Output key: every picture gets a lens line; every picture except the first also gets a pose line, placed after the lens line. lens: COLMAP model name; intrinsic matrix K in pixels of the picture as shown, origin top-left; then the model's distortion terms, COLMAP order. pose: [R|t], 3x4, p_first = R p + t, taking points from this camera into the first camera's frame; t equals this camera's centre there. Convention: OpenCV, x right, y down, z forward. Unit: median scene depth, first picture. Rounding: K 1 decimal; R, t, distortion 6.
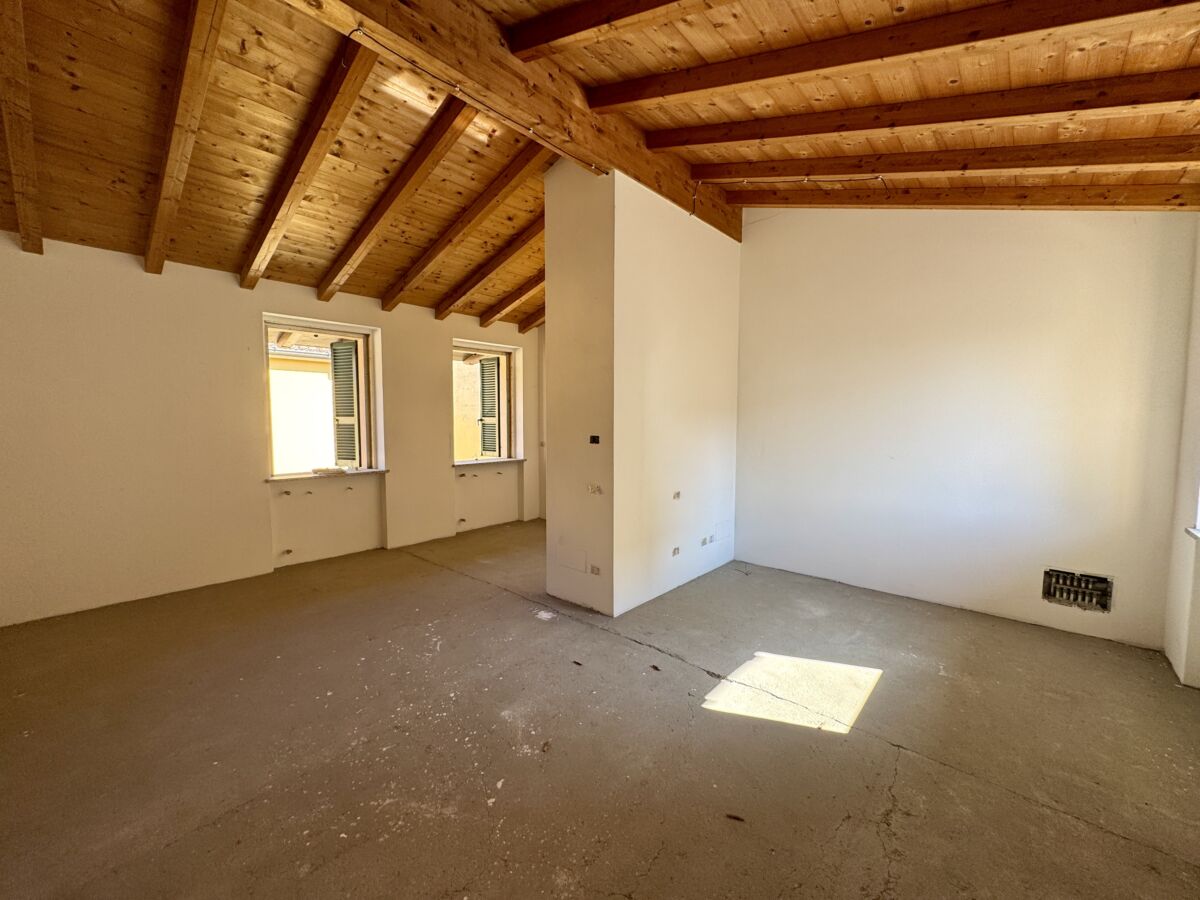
lens RADIAL K [[475.8, 0, 606.2], [0, 475.8, 450.7], [0, 0, 1]] dist [-0.002960, 0.000335]
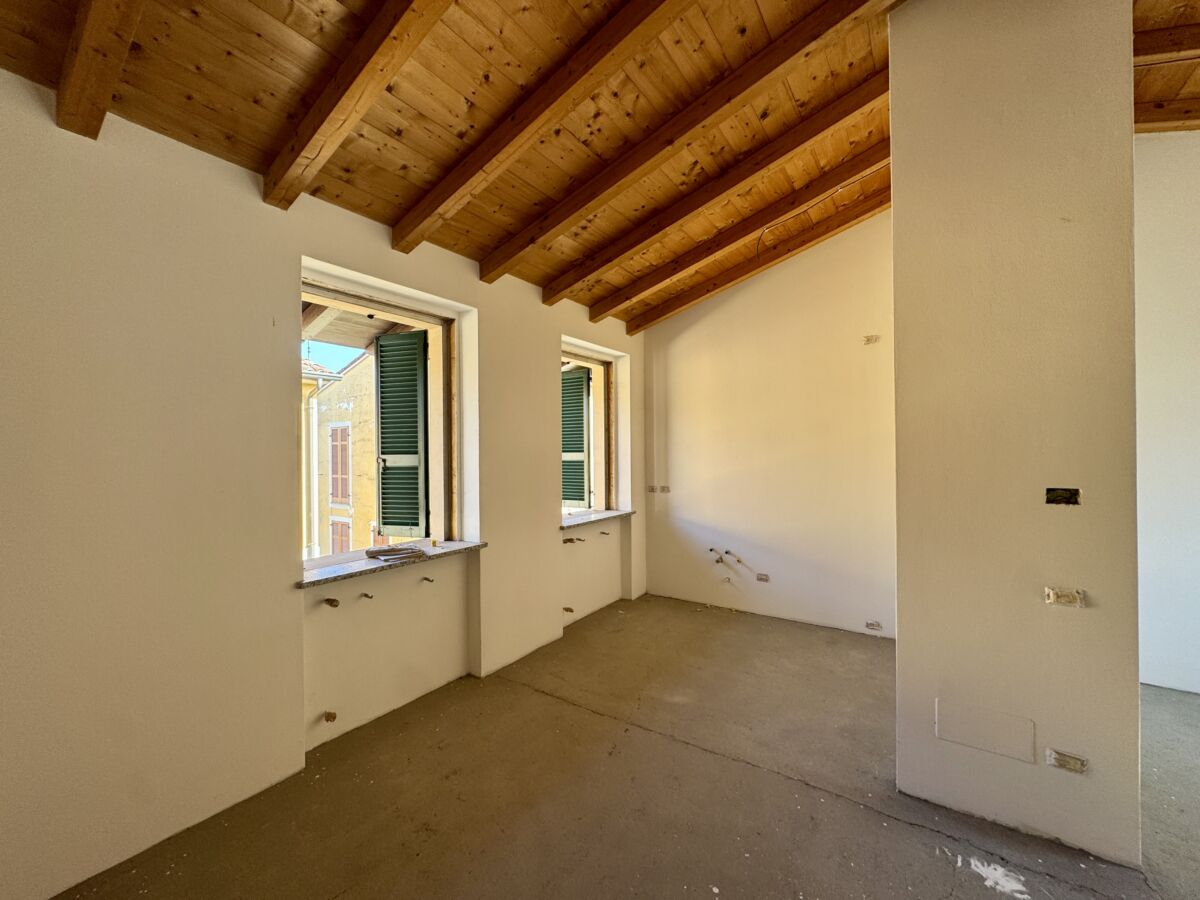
lens RADIAL K [[475.8, 0, 604.1], [0, 475.8, 451.6], [0, 0, 1]] dist [-0.002960, 0.000335]
pose [[0.992022, -0.011527, 0.125539, -0.431290], [0.019832, 0.997681, -0.065111, -0.036113], [-0.124498, 0.067081, 0.989950, 0.428053]]
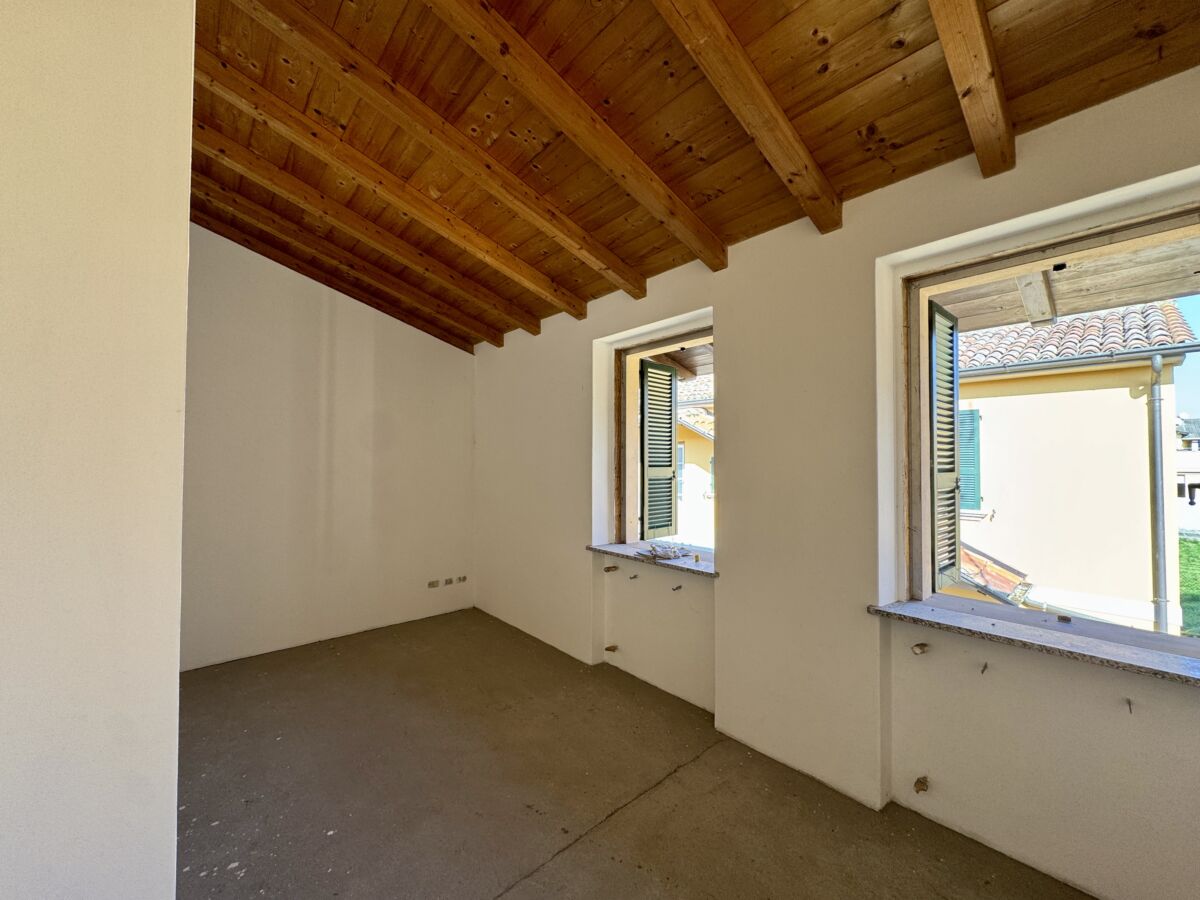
lens RADIAL K [[475.8, 0, 594.5], [0, 475.8, 449.8], [0, 0, 1]] dist [-0.002960, 0.000335]
pose [[-0.130657, -0.028354, -0.991022, 0.080806], [-0.071626, 0.997249, -0.019089, -0.081427], [0.988837, 0.068489, -0.132328, 1.043741]]
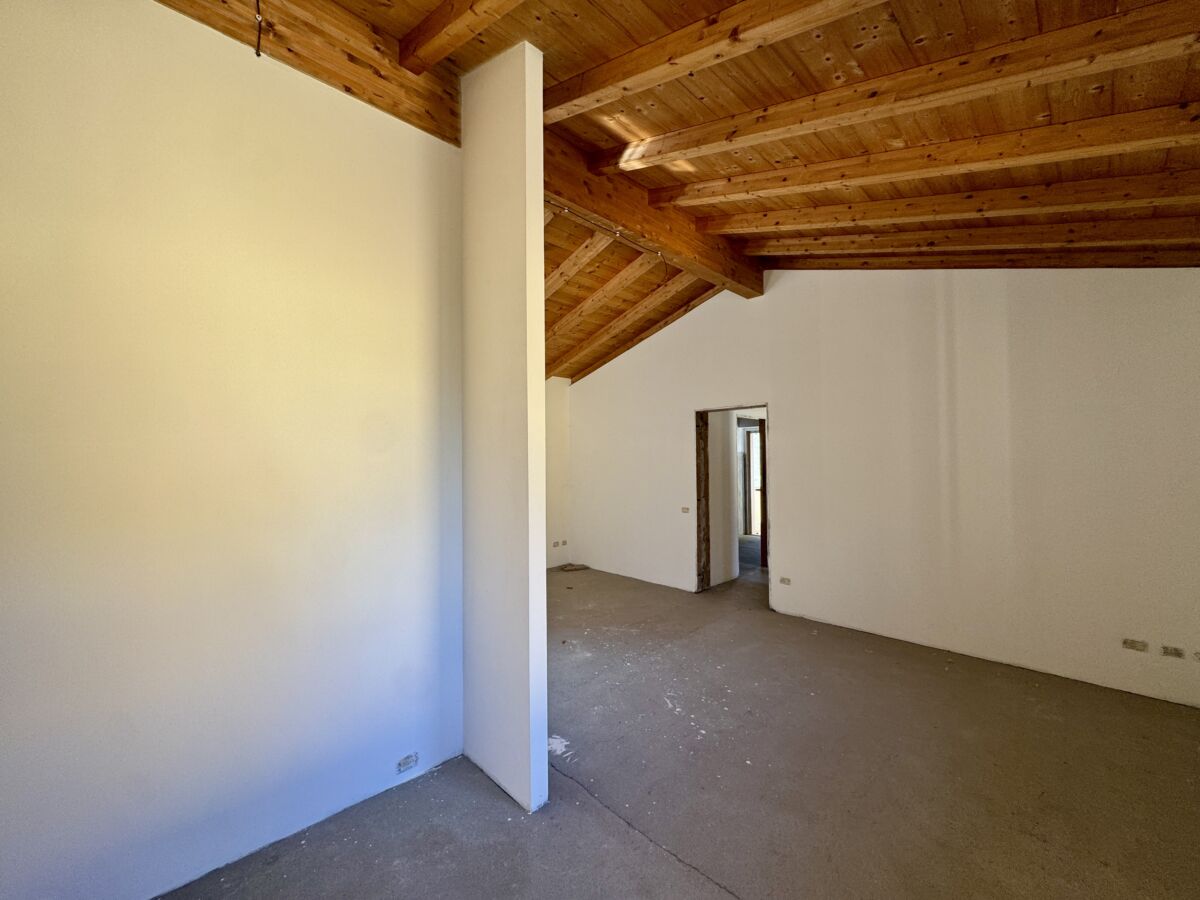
lens RADIAL K [[475.8, 0, 599.5], [0, 475.8, 453.7], [0, 0, 1]] dist [-0.002960, 0.000335]
pose [[-0.996390, 0.003812, 0.084806, -0.196196], [0.008485, 0.998460, 0.054821, -0.098399], [-0.084467, 0.055342, -0.994888, 1.290018]]
